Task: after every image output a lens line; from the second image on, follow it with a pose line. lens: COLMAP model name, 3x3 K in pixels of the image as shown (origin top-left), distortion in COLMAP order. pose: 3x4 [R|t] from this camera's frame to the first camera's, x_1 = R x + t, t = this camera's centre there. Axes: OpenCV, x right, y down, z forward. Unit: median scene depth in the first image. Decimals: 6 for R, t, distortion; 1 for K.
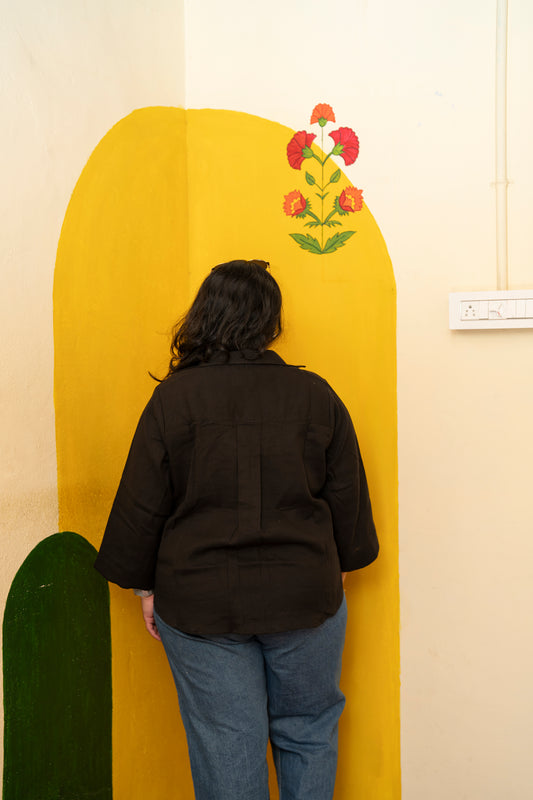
lens RADIAL K [[1109.2, 0, 268.7], [0, 1109.2, 400.0], [0, 0, 1]] dist [0.084603, 0.000000]
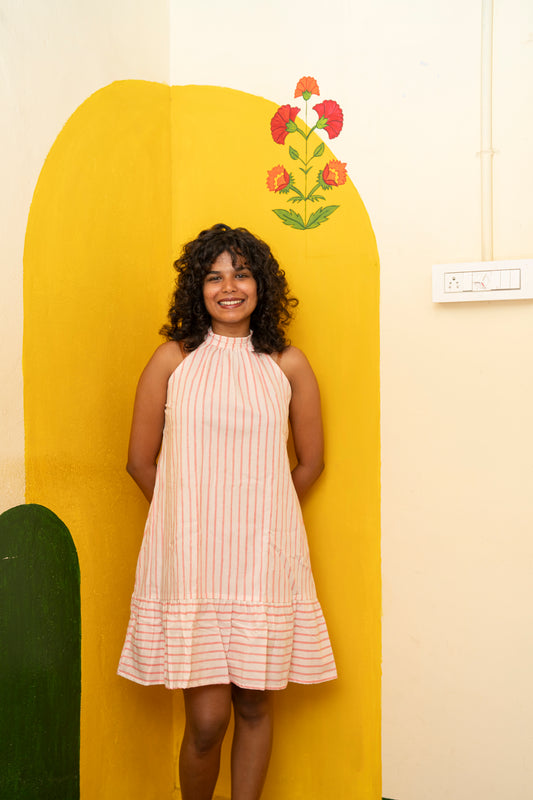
lens RADIAL K [[1109.2, 0, 265.7], [0, 1109.2, 396.6], [0, 0, 1]] dist [0.084603, 0.000000]
pose [[0.999704, 0.009843, -0.022233, 0.036944], [-0.010723, 0.999149, -0.039837, 0.055463], [0.021822, 0.040063, 0.998959, 0.029037]]
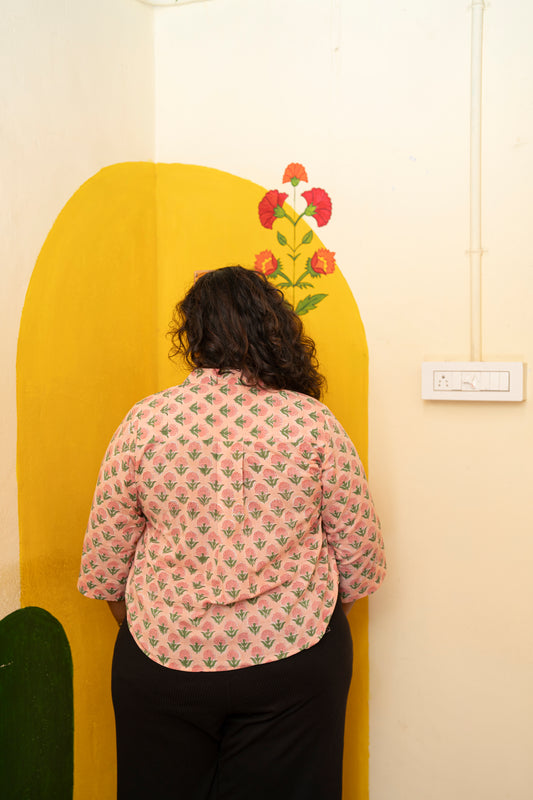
lens RADIAL K [[1109.2, 0, 266.3], [0, 1109.2, 406.6], [0, 0, 1]] dist [0.084603, 0.000000]
pose [[0.999653, 0.008020, 0.025073, 0.000145], [-0.008312, 0.999899, 0.011558, -0.063109], [-0.024978, -0.011762, 0.999619, 0.020039]]
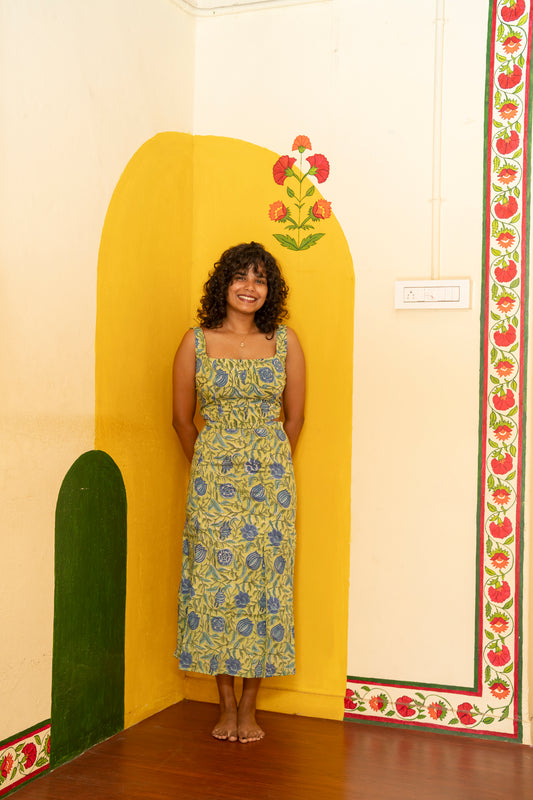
lens RADIAL K [[1109.2, 0, 268.7], [0, 1109.2, 399.3], [0, 0, 1]] dist [0.084603, 0.000000]
pose [[0.997840, 0.032754, 0.056937, -0.054650], [-0.030591, 0.998792, -0.038458, 0.092945], [-0.058128, 0.036633, 0.997637, -0.282147]]
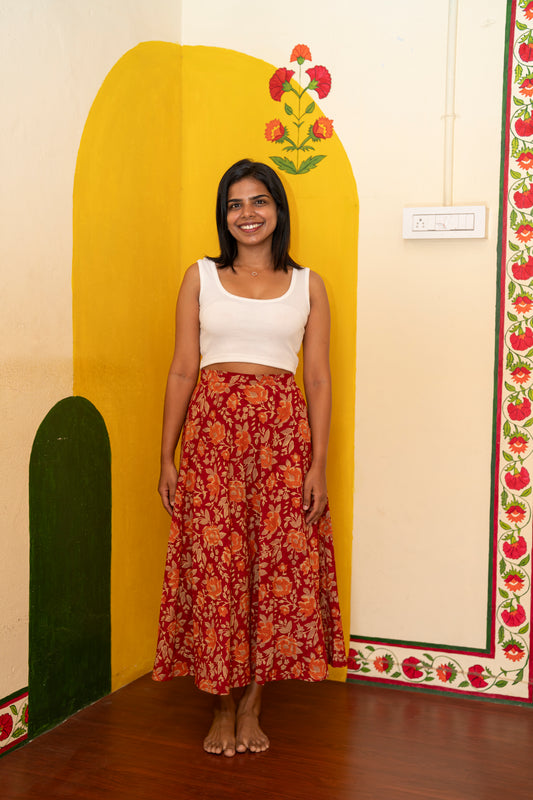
lens RADIAL K [[1109.2, 0, 268.2], [0, 1109.2, 399.1], [0, 0, 1]] dist [0.084603, 0.000000]
pose [[0.998632, 0.025663, 0.045557, -0.030226], [-0.026885, 0.999289, 0.026417, 0.076189], [-0.044847, -0.027606, 0.998612, -0.180619]]
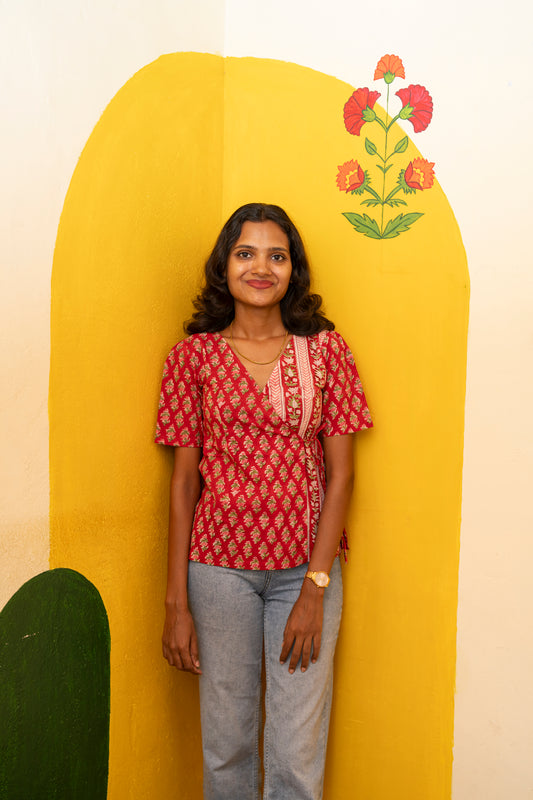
lens RADIAL K [[1109.2, 0, 272.0], [0, 1109.2, 402.5], [0, 0, 1]] dist [0.084603, 0.000000]
pose [[0.998837, 0.041385, -0.024739, -0.007746], [-0.040402, 0.998424, 0.038962, -0.039024], [0.026313, -0.037917, 0.998934, 0.166055]]
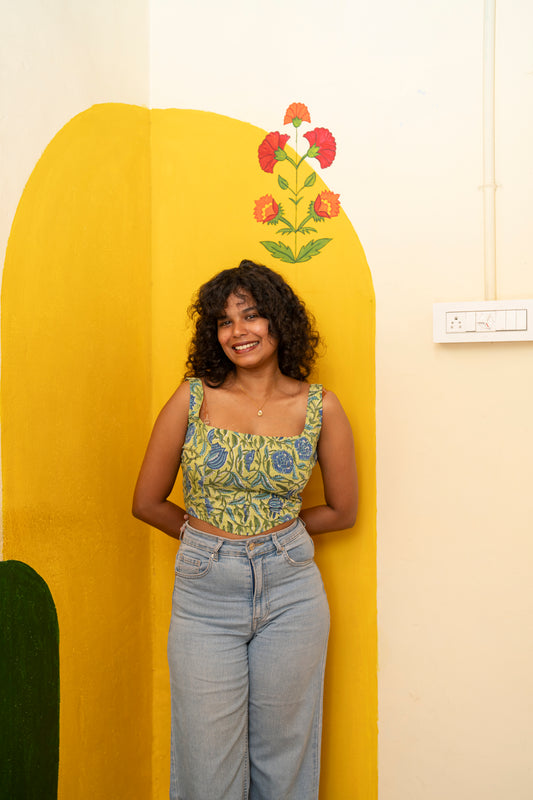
lens RADIAL K [[1109.2, 0, 266.5], [0, 1109.2, 400.5], [0, 0, 1]] dist [0.084603, 0.000000]
pose [[0.999330, 0.009304, 0.035384, -0.008028], [-0.007813, 0.999085, -0.042046, 0.023144], [-0.035743, 0.041742, 0.998489, 0.079148]]
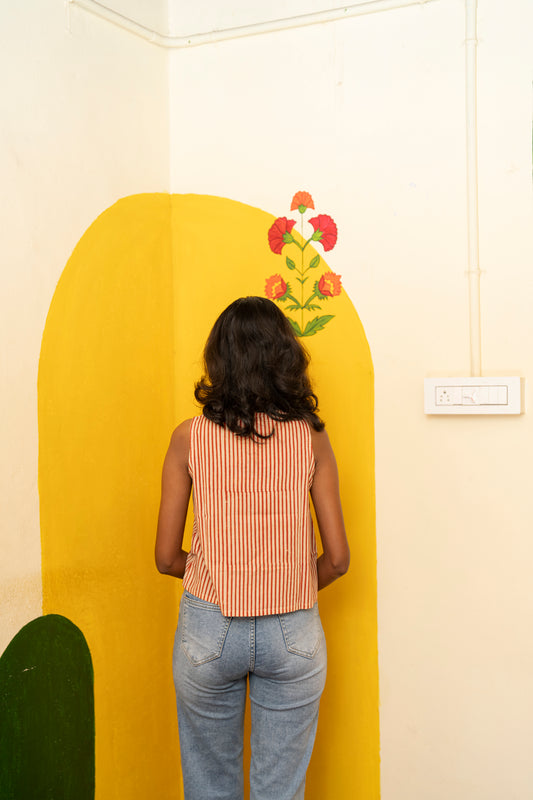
lens RADIAL K [[1109.2, 0, 265.1], [0, 1109.2, 408.1], [0, 0, 1]] dist [0.084603, 0.000000]
pose [[0.999957, -0.001961, -0.009093, 0.023084], [0.001804, 0.999850, -0.017224, -0.048276], [0.009125, 0.017207, 0.999810, -0.023924]]
